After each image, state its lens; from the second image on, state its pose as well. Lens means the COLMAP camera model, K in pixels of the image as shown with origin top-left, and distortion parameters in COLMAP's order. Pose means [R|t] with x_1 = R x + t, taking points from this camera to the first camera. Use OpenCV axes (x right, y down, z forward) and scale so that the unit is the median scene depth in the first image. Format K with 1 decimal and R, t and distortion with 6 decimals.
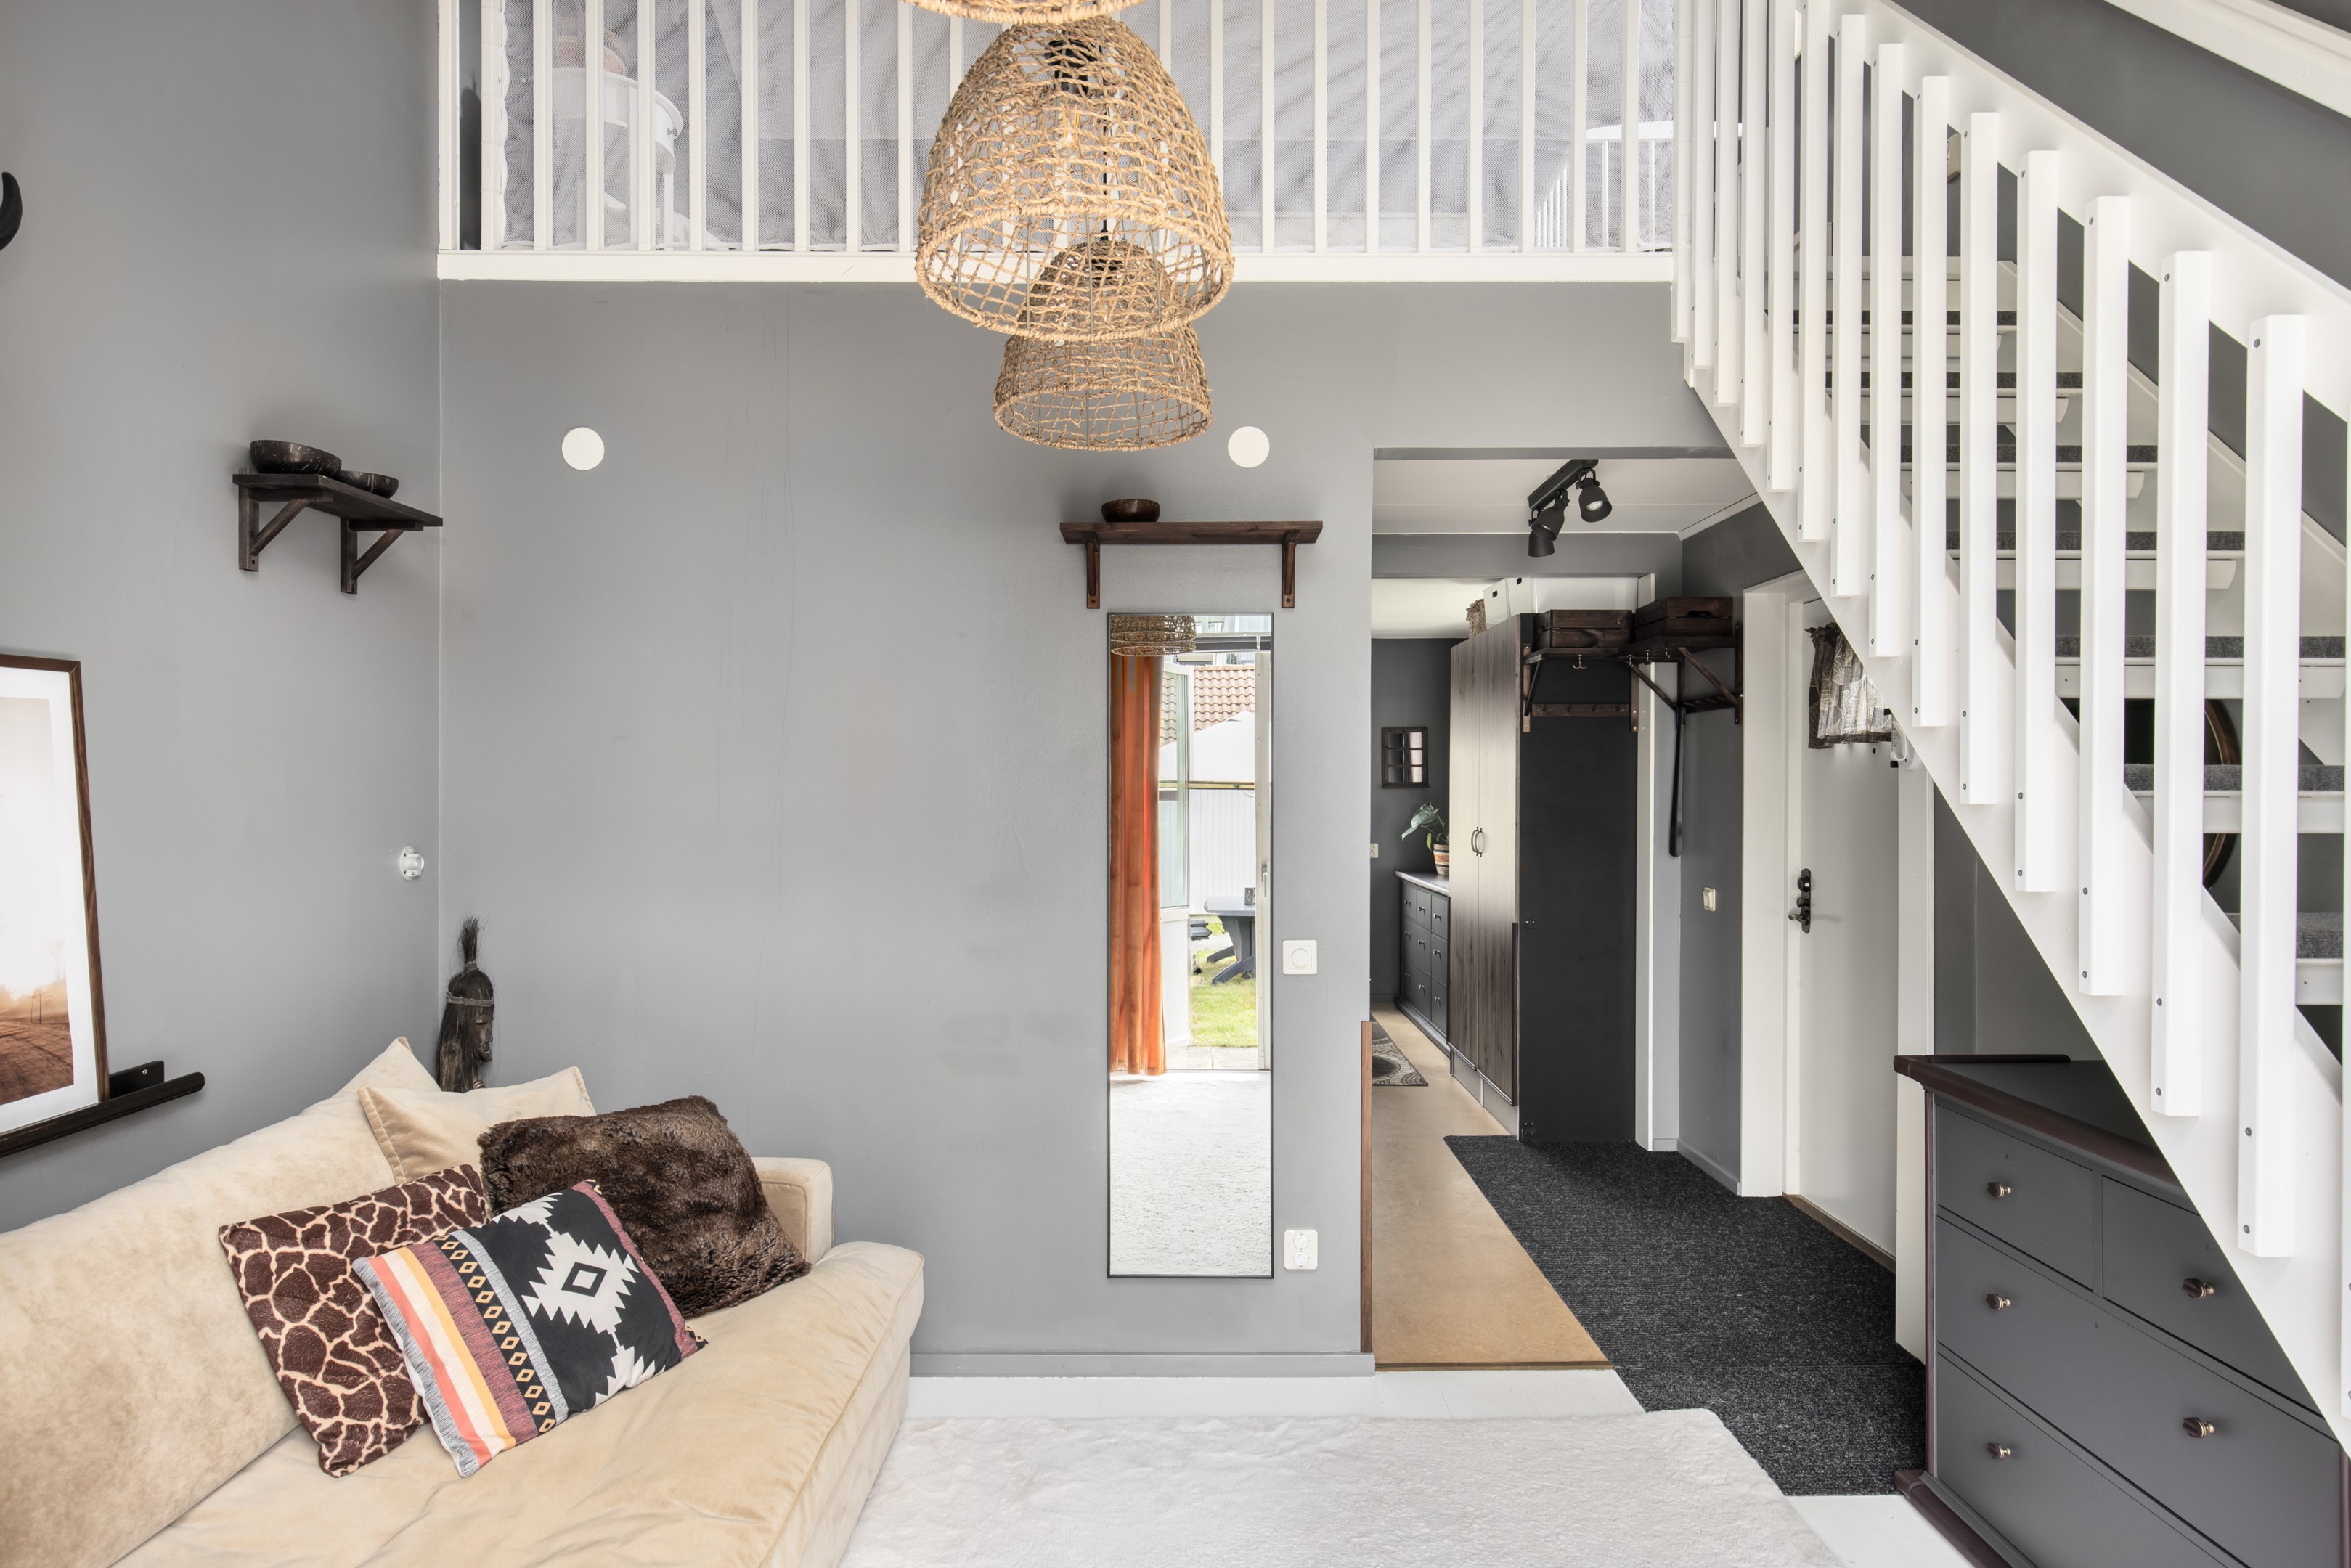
lens RADIAL K [[1267.9, 0, 1175.5], [0, 1267.9, 784.0], [0, 0, 1]] dist [0.003455, 0.000031]
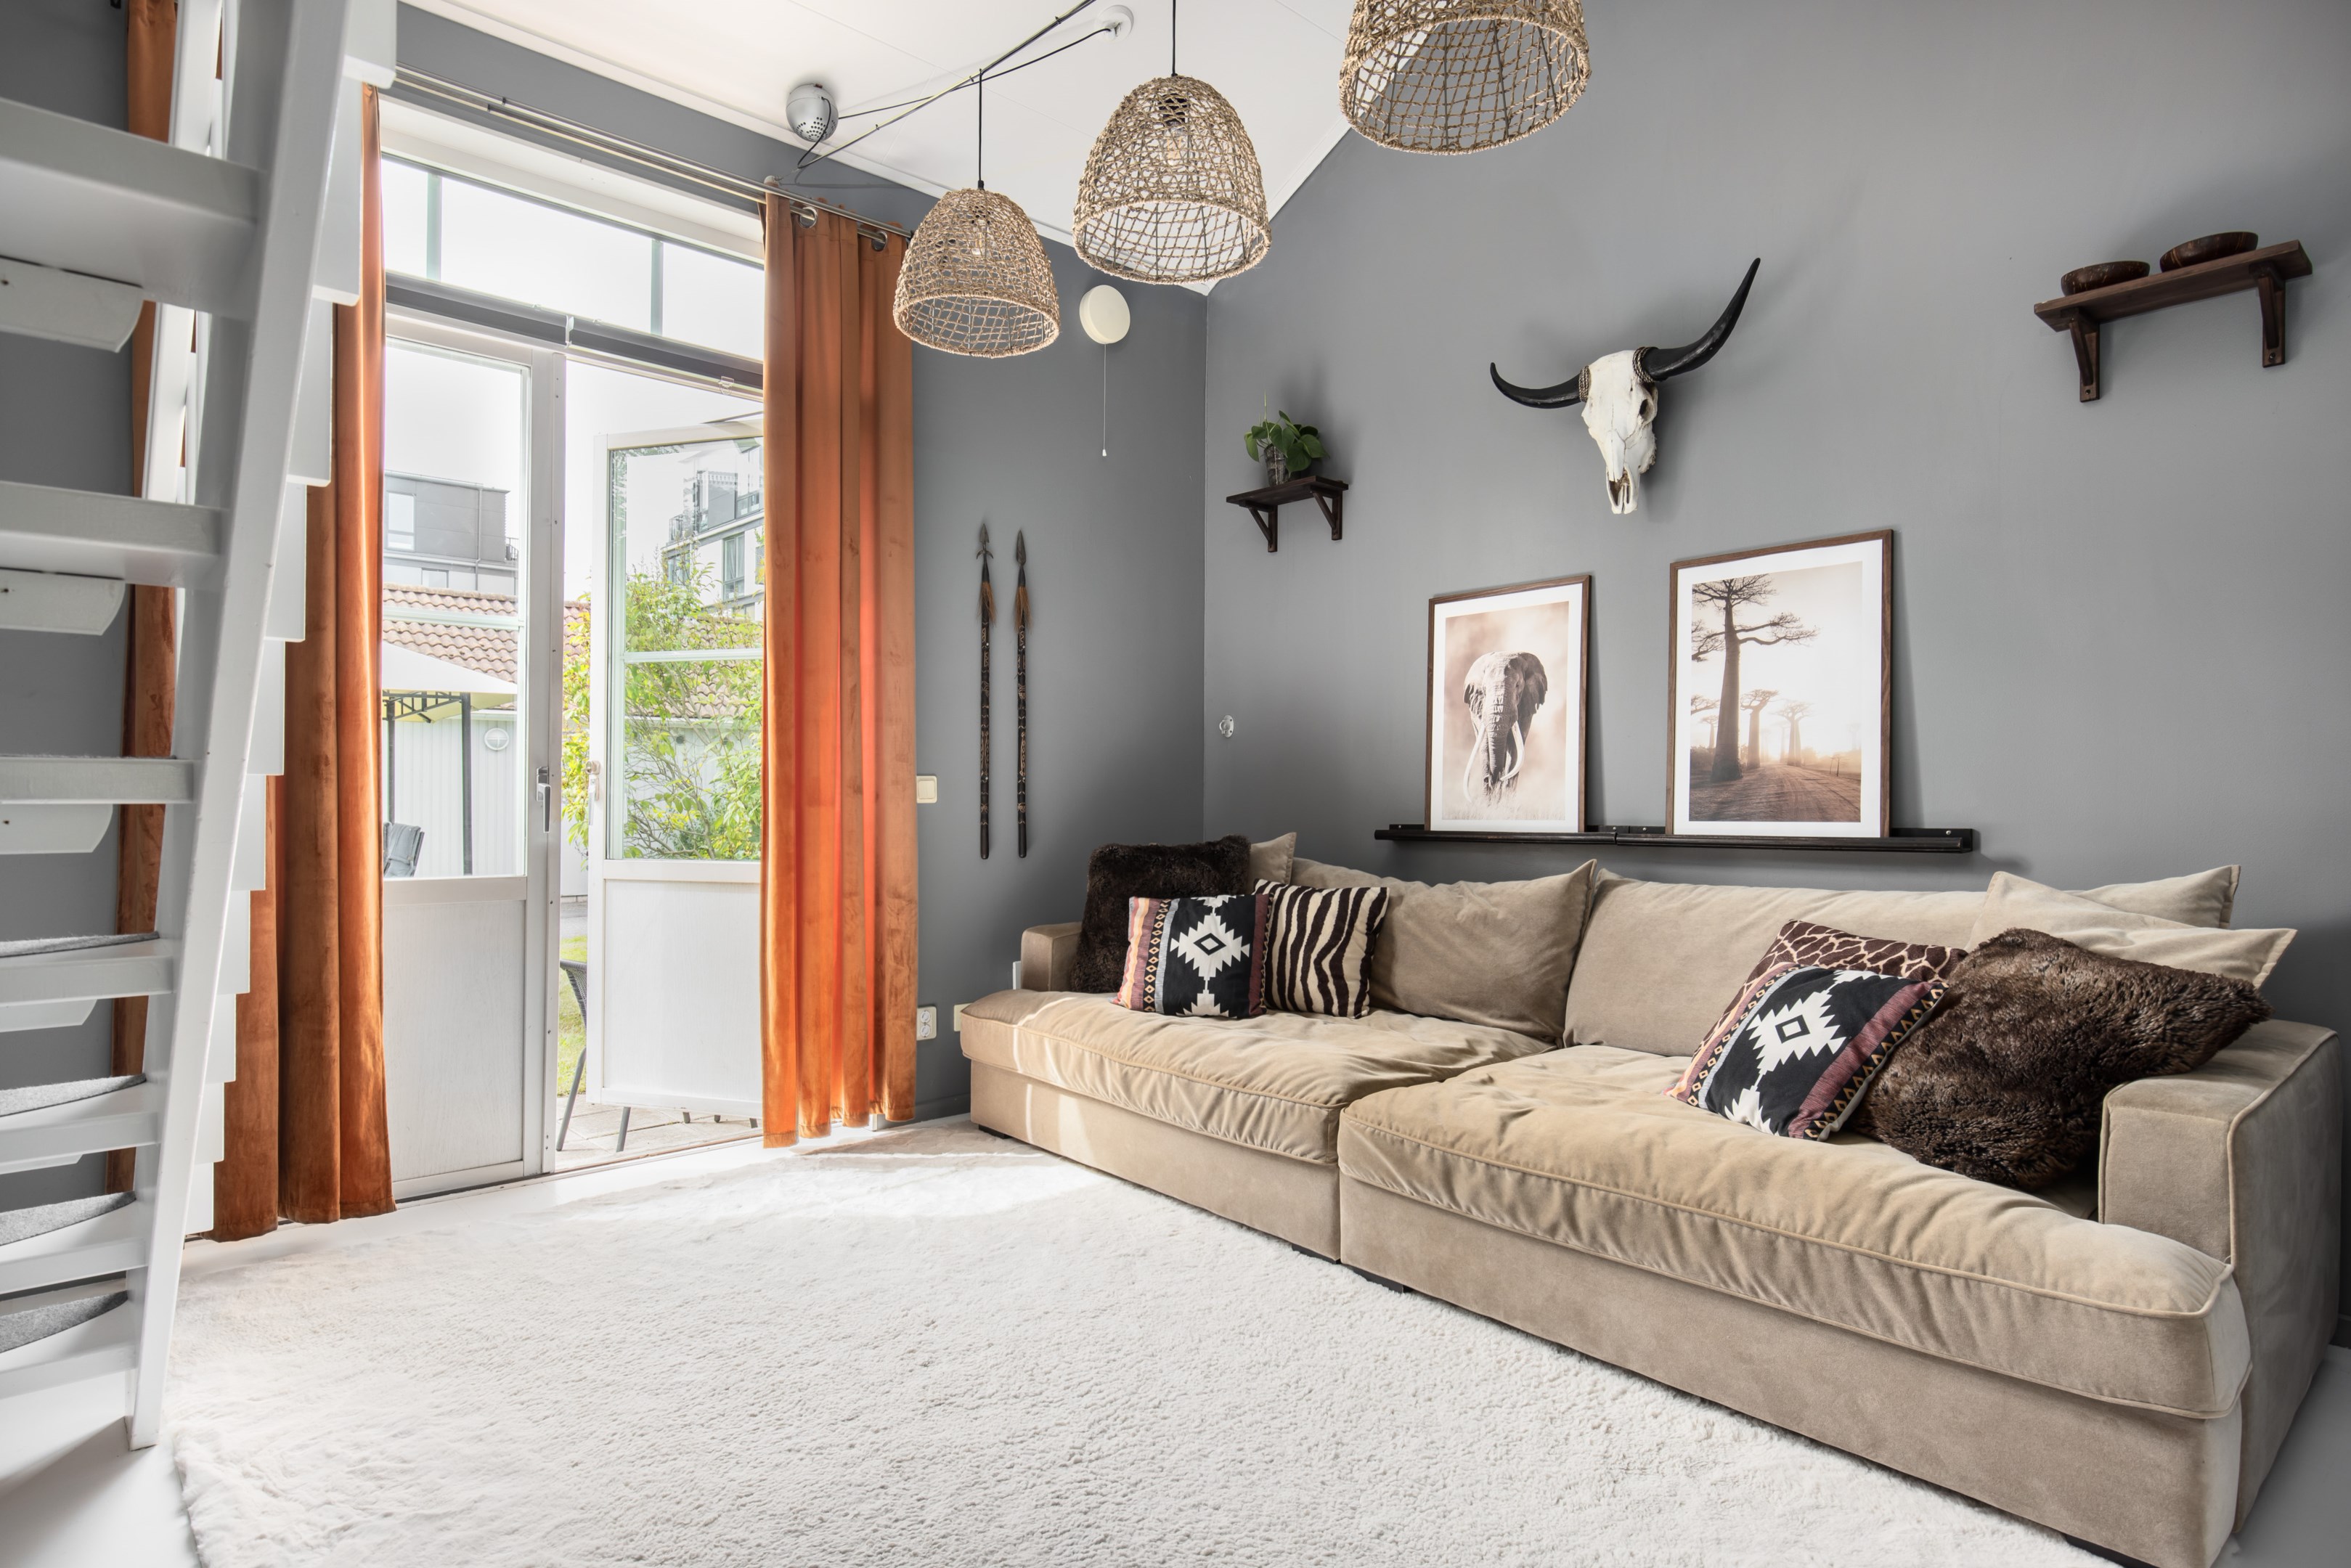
lens RADIAL K [[1267.9, 0, 1175.5], [0, 1267.9, 784.0], [0, 0, 1]] dist [0.003455, 0.000031]
pose [[-0.733580, -0.007871, -0.679557, 0.682196], [-0.005420, 0.999969, -0.005731, 0.200835], [0.679581, -0.000520, -0.733600, 1.502250]]
